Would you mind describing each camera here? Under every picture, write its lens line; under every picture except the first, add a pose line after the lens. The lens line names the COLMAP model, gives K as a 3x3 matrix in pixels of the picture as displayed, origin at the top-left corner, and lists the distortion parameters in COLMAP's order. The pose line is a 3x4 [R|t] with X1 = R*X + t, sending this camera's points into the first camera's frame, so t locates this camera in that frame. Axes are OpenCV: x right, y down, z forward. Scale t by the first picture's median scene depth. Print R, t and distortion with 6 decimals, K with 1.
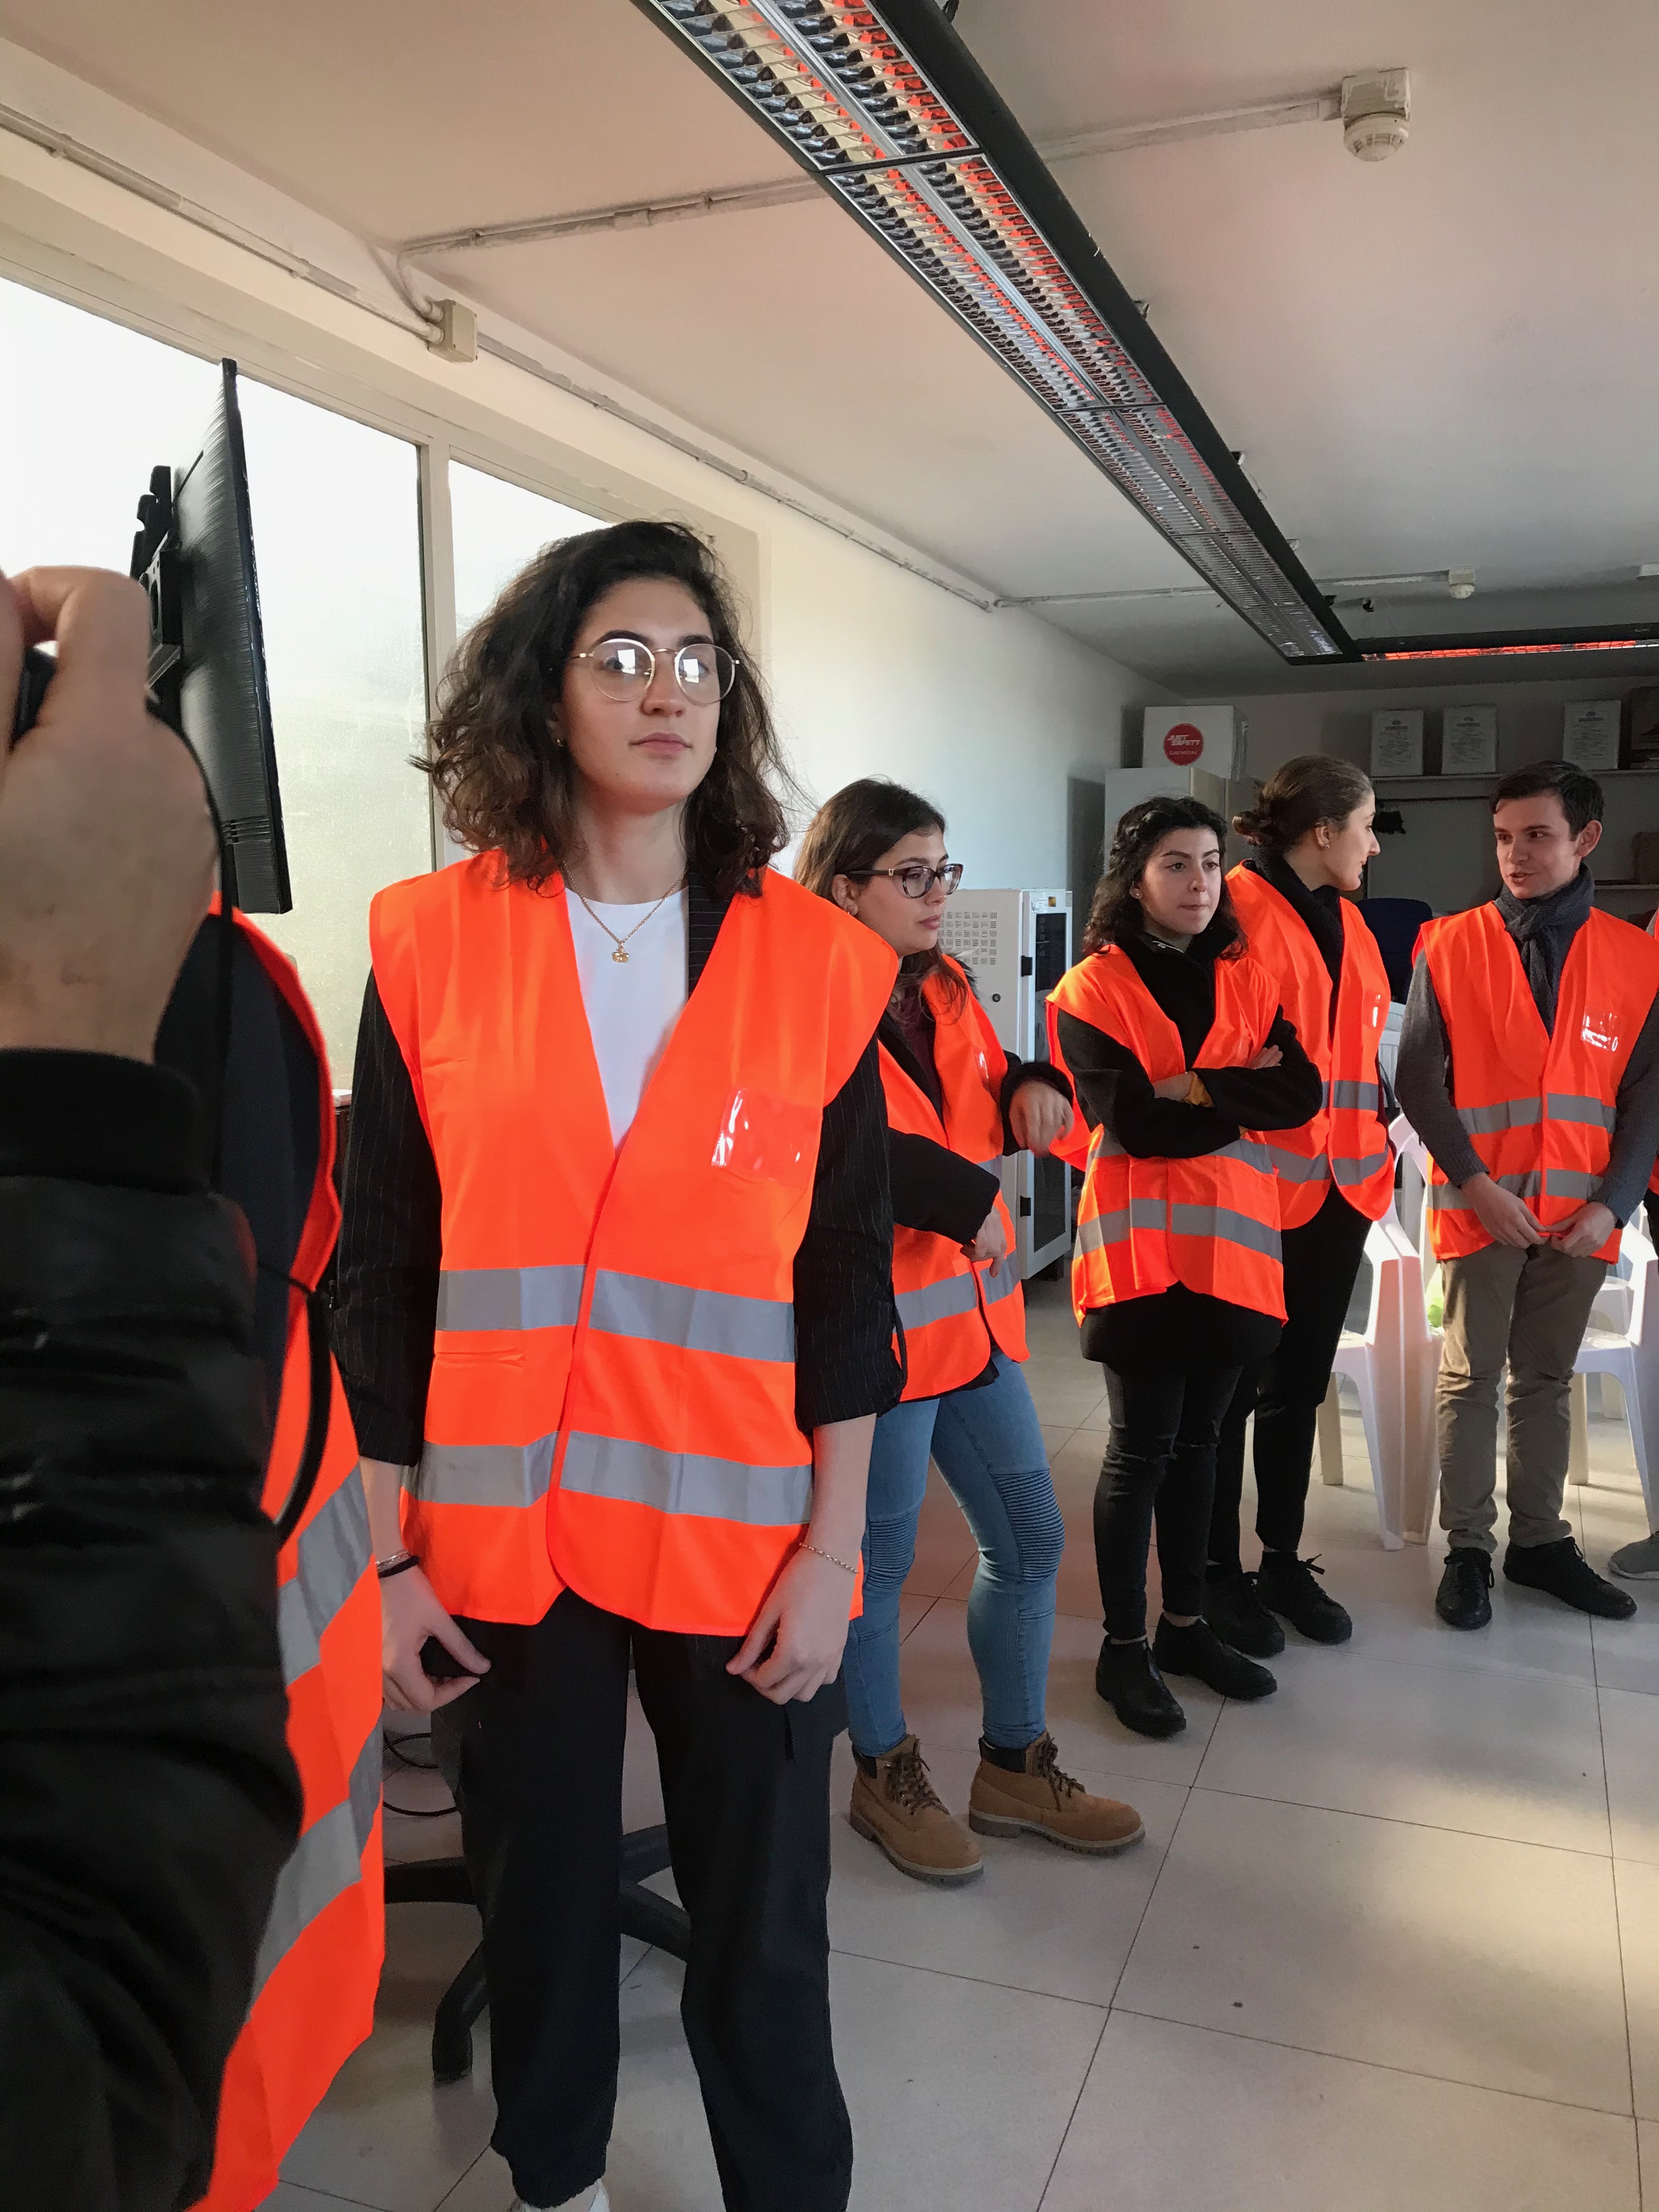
lens RADIAL K [[1828.5, 0, 854.6], [0, 1828.5, 1092.1], [0, 0, 1]] dist [0.044122, -0.007489]
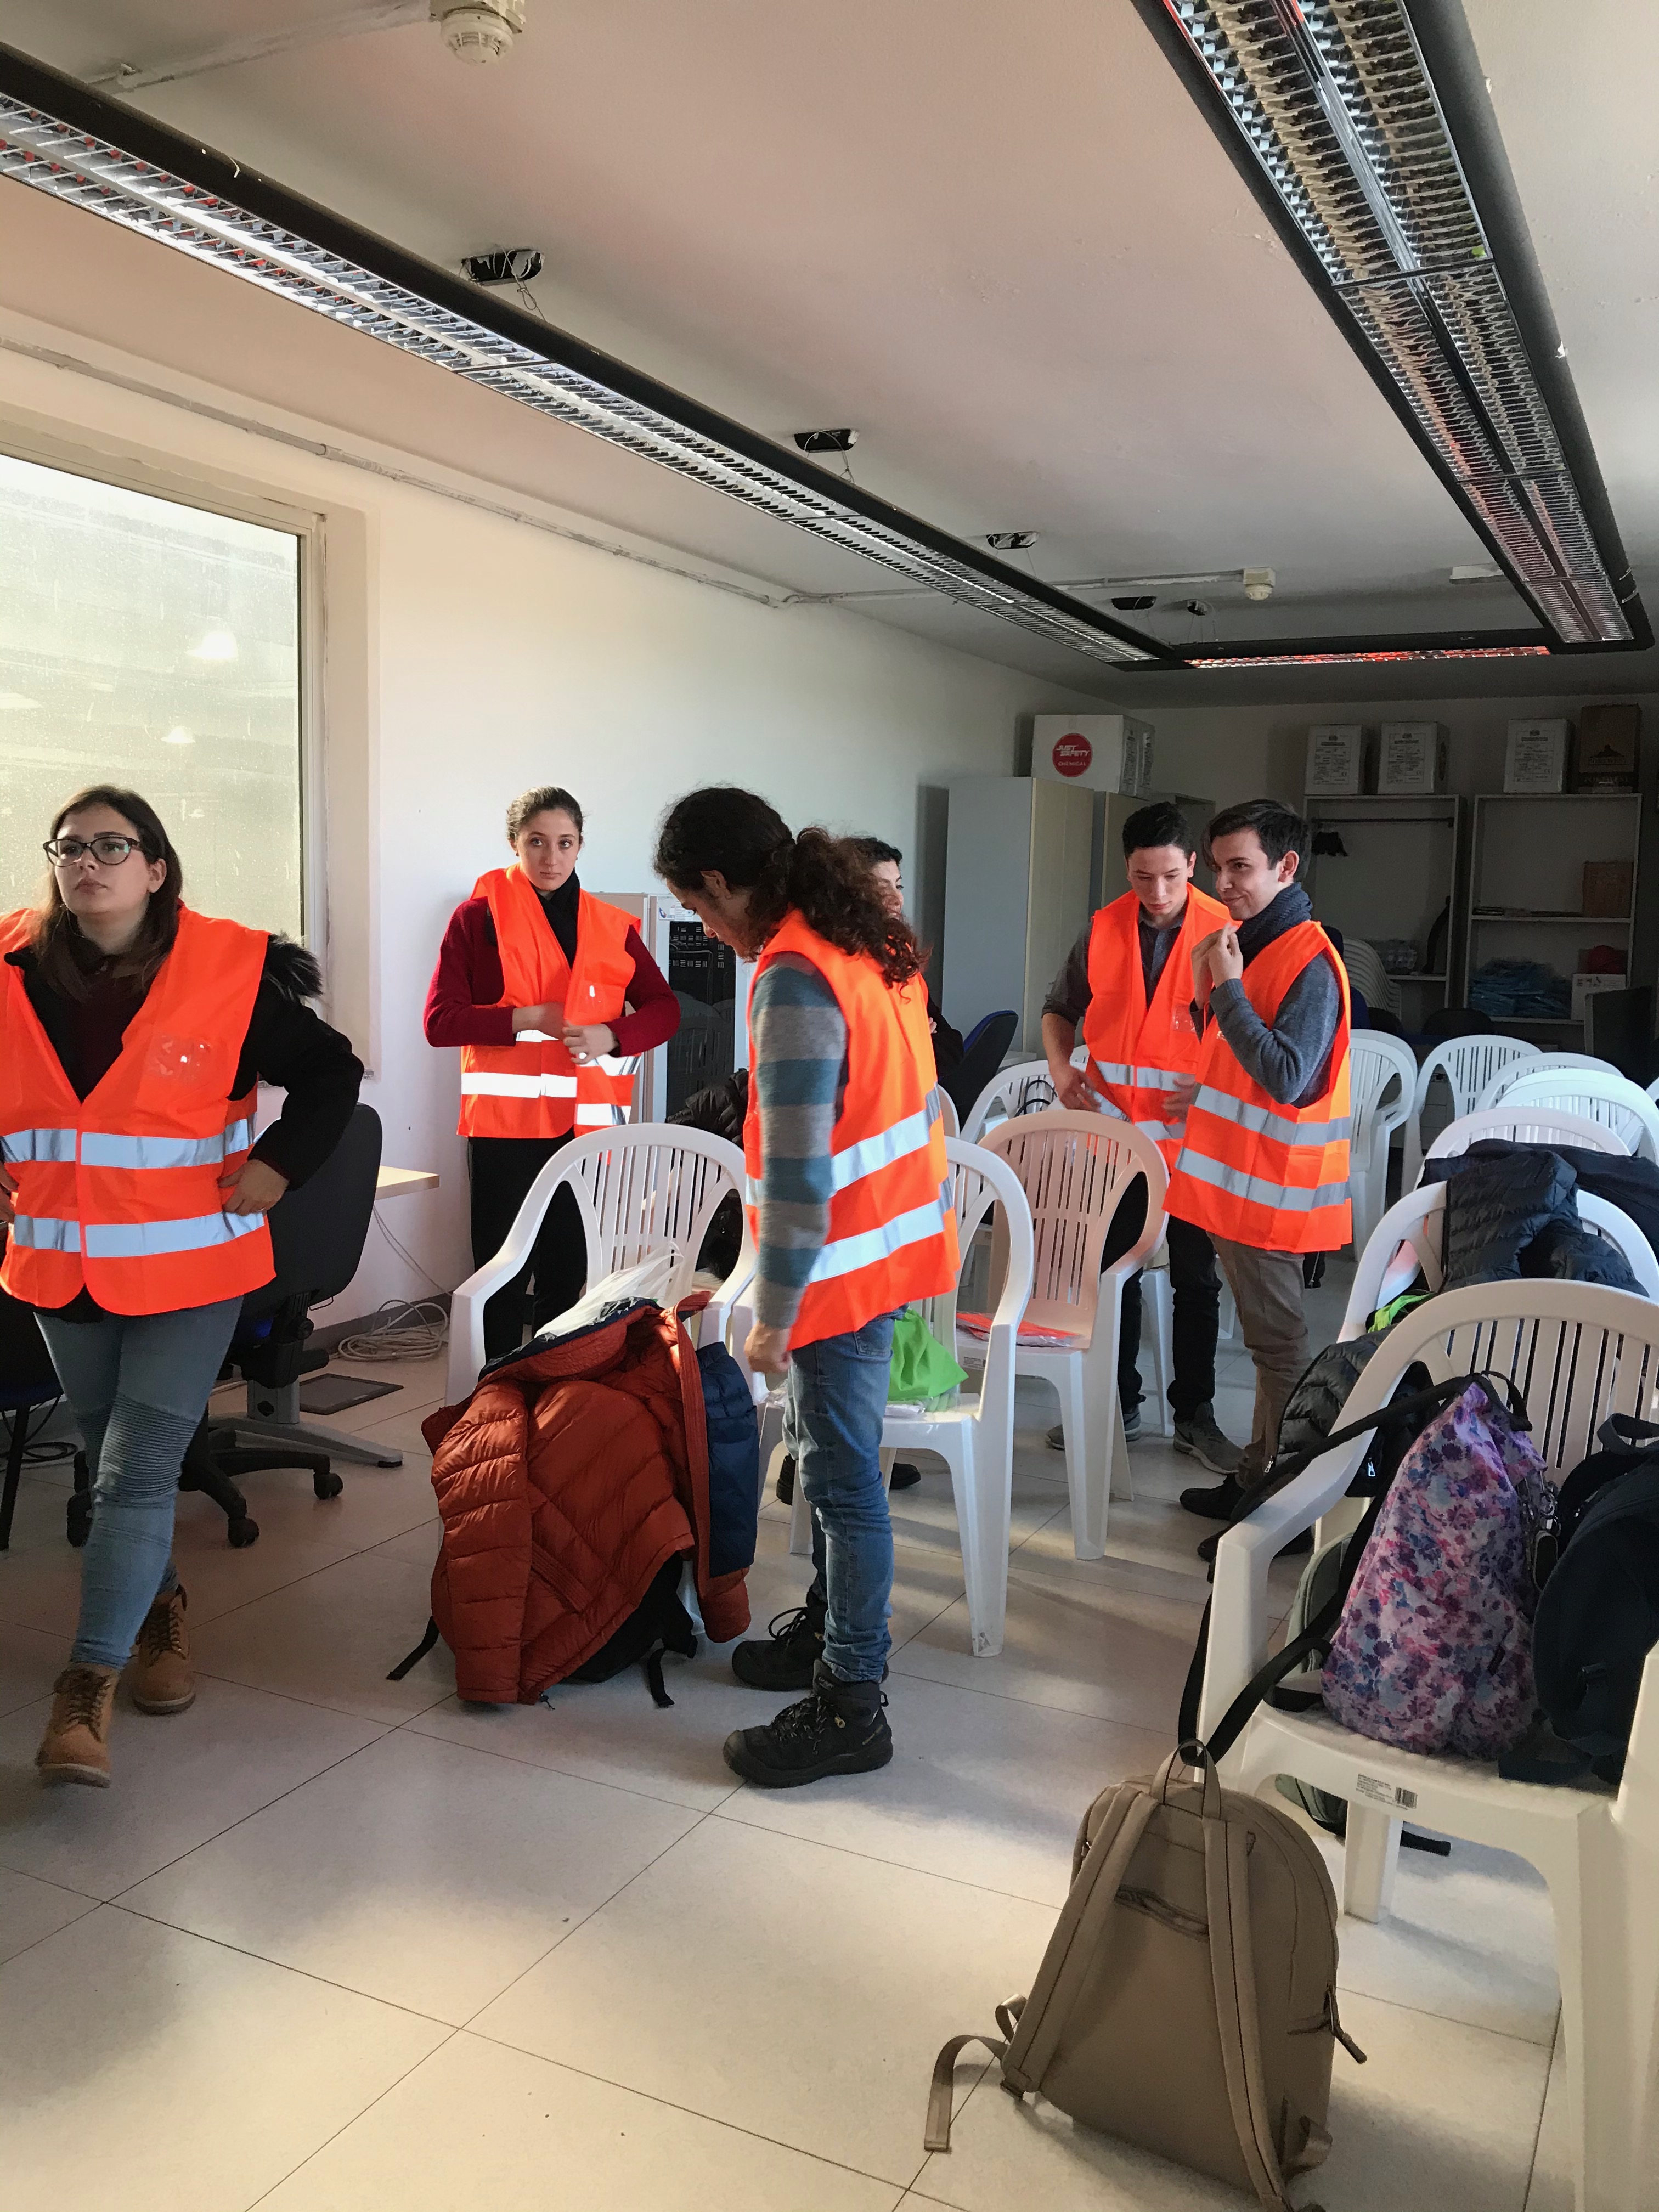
lens RADIAL K [[1828.5, 0, 838.2], [0, 1828.5, 1101.1], [0, 0, 1]] dist [0.044122, -0.007489]
pose [[0.993670, 0.042328, -0.104060, 0.110420], [-0.042387, 0.999100, 0.001646, -0.004575], [0.104036, 0.002775, 0.994570, 0.029307]]
